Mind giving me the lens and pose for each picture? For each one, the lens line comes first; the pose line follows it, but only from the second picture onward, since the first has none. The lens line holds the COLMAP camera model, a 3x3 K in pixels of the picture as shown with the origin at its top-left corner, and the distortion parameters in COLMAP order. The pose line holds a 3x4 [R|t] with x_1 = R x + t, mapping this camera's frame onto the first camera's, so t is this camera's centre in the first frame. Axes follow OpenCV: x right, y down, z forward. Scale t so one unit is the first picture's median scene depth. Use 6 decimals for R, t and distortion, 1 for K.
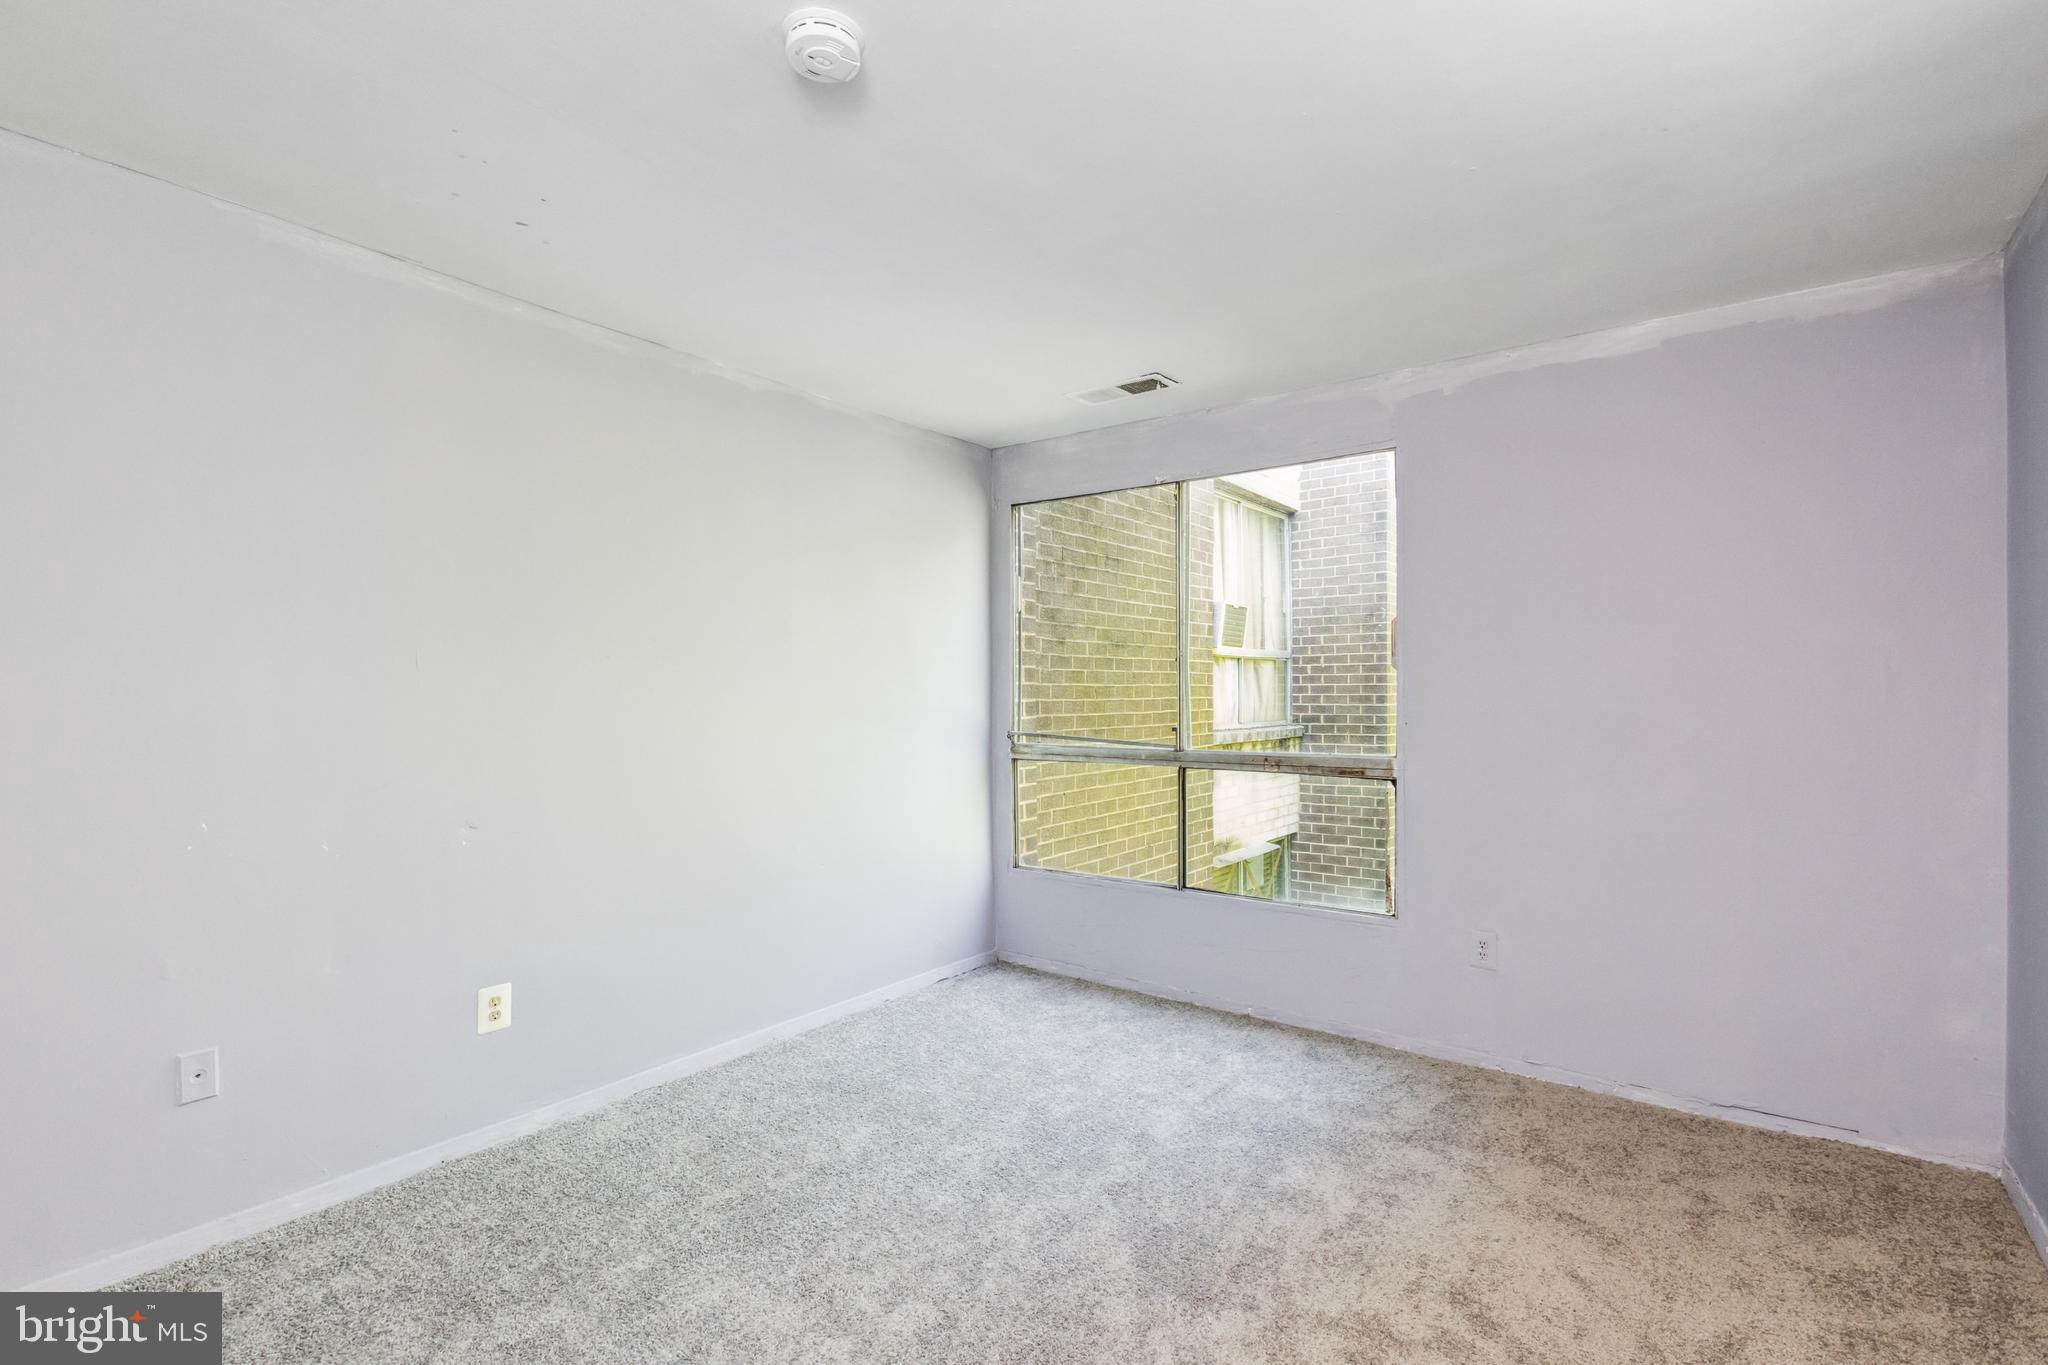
lens RADIAL K [[957.9, 0, 1026.4], [0, 957.9, 707.9], [0, 0, 1]] dist [0.000113, -0.000122]
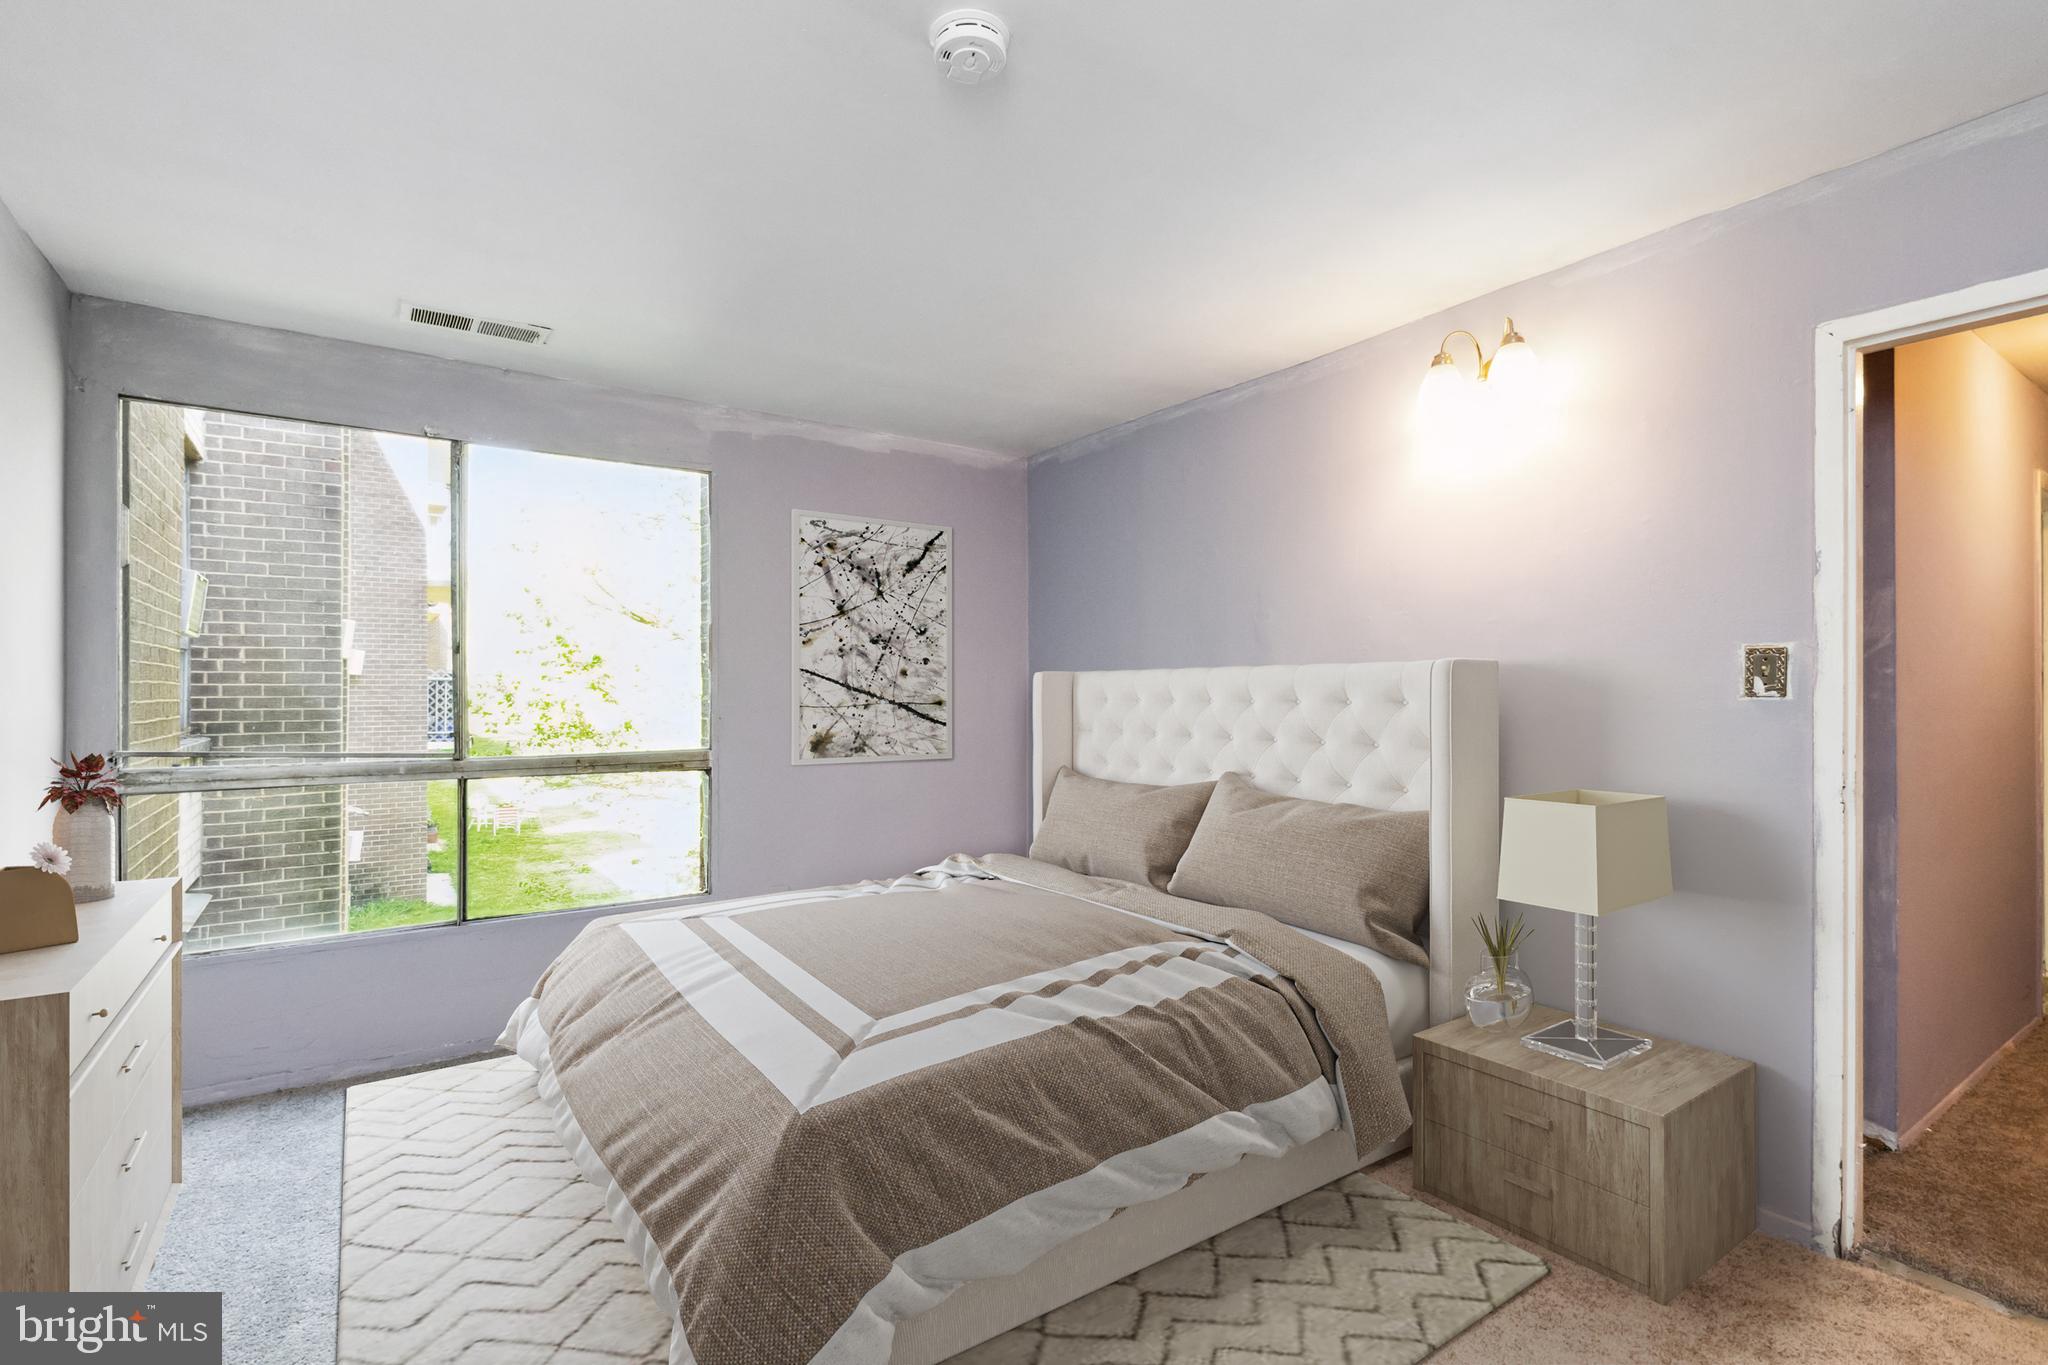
lens RADIAL K [[957.9, 0, 1026.4], [0, 957.9, 707.9], [0, 0, 1]] dist [0.000113, -0.000122]
pose [[0.310606, -0.011739, 0.950466, -0.256047], [0.017579, 0.999824, 0.006603, 0.001291], [-0.950376, 0.014658, 0.310758, 0.138191]]
